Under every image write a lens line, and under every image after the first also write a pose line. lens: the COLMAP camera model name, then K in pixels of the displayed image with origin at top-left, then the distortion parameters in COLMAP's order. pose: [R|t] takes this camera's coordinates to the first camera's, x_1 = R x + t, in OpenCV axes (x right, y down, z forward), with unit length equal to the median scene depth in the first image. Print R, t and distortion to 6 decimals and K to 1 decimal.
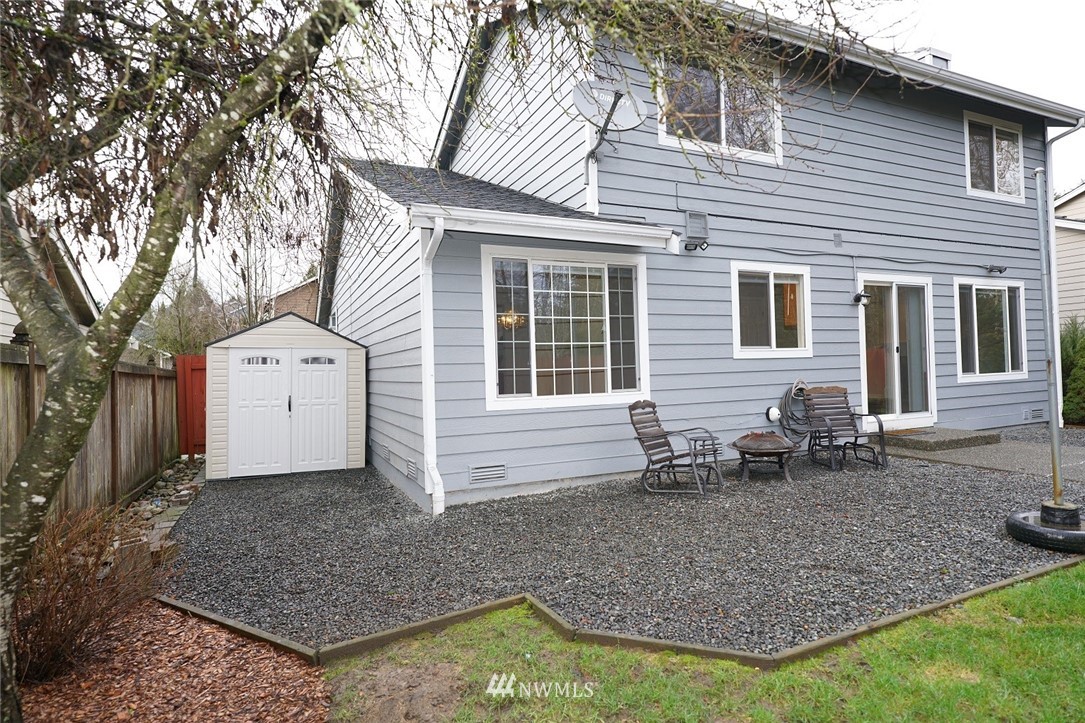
lens RADIAL K [[585.3, 0, 537.3], [0, 585.3, 362.3], [0, 0, 1]] dist [-0.005367, 0.004719]
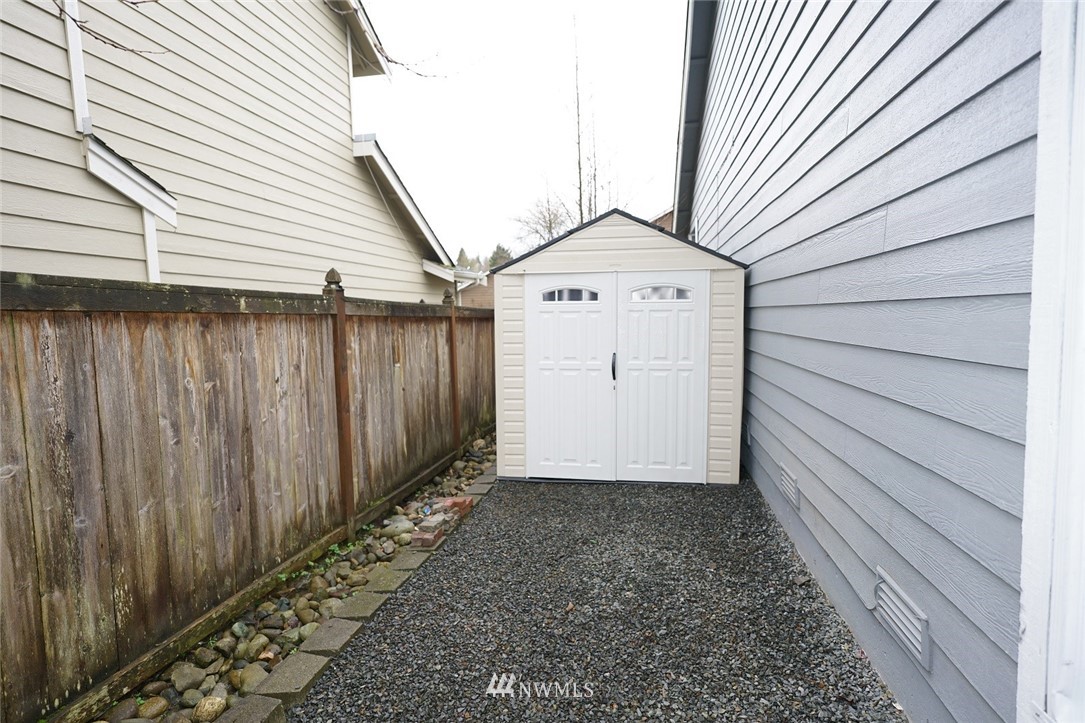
lens RADIAL K [[585.3, 0, 546.4], [0, 585.3, 364.7], [0, 0, 1]] dist [-0.005367, 0.004719]
pose [[0.832578, 0.049694, -0.551674, -0.220381], [0.014542, 0.993663, 0.111453, 0.002207], [0.553717, -0.100816, 0.826580, 0.680901]]
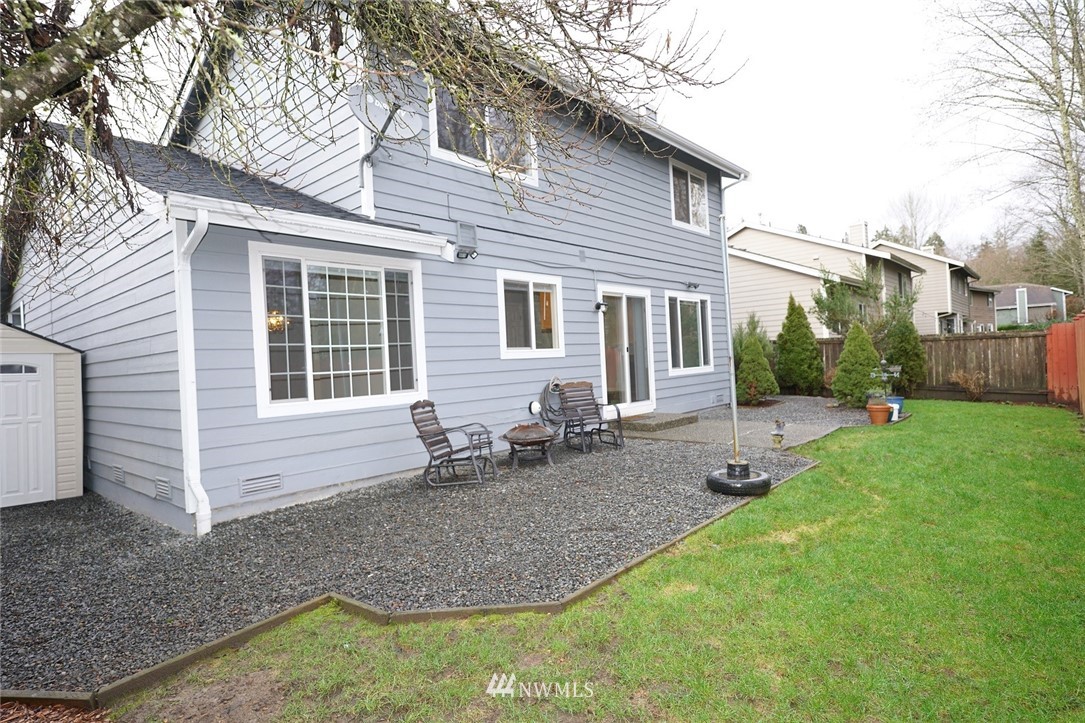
lens RADIAL K [[585.3, 0, 540.3], [0, 585.3, 360.6], [0, 0, 1]] dist [-0.005367, 0.004719]
pose [[0.915236, -0.015510, 0.402620, -0.046006], [0.017874, 0.999838, -0.002114, 0.000649], [-0.402522, 0.009131, 0.915365, -0.041062]]
